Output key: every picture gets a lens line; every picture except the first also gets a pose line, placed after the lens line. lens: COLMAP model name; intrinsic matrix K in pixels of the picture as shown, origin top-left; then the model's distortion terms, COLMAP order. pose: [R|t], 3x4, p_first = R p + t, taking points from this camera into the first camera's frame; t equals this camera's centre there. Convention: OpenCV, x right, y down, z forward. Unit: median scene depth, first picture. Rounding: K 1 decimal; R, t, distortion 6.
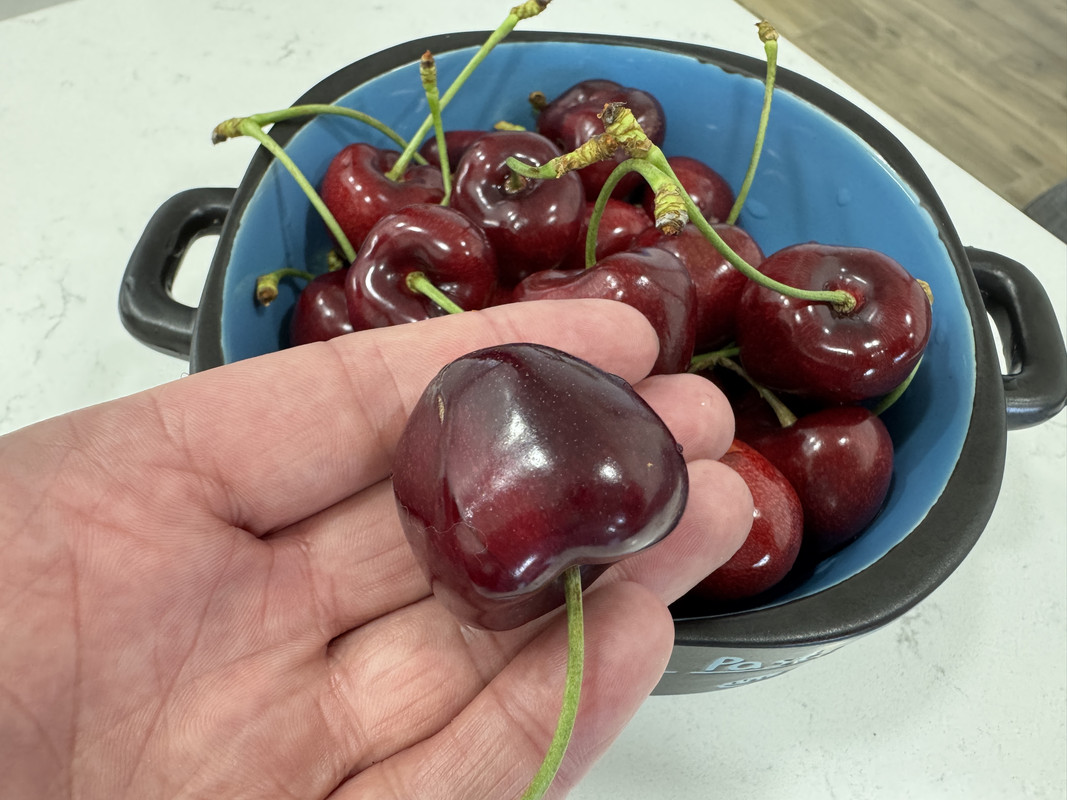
lens RADIAL K [[752.8, 0, 533.5], [0, 752.8, 400.0], [0, 0, 1]] dist [0.001975, -0.000962]
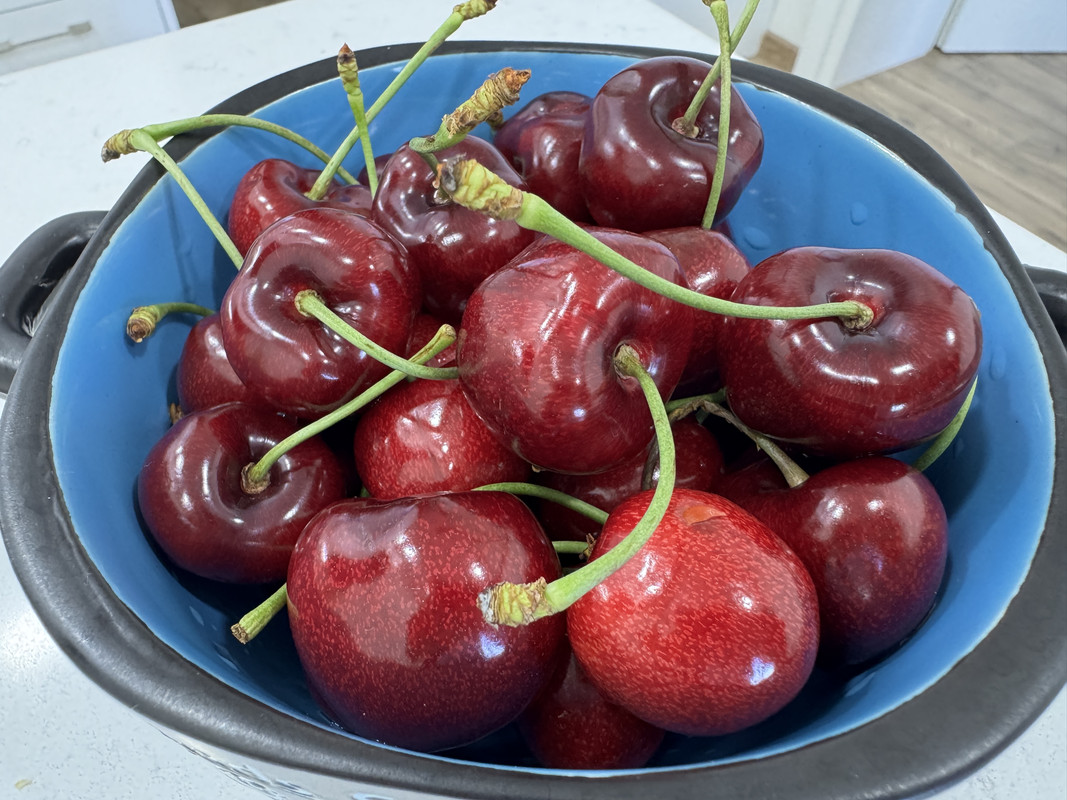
lens RADIAL K [[732.4, 0, 533.5], [0, 732.4, 400.0], [0, 0, 1]] dist [-0.000133, 0.001618]
pose [[0.998796, -0.009315, -0.048171, 0.105636], [0.003306, 0.992357, -0.123354, 0.035200], [0.048952, 0.123046, 0.991193, 0.244200]]
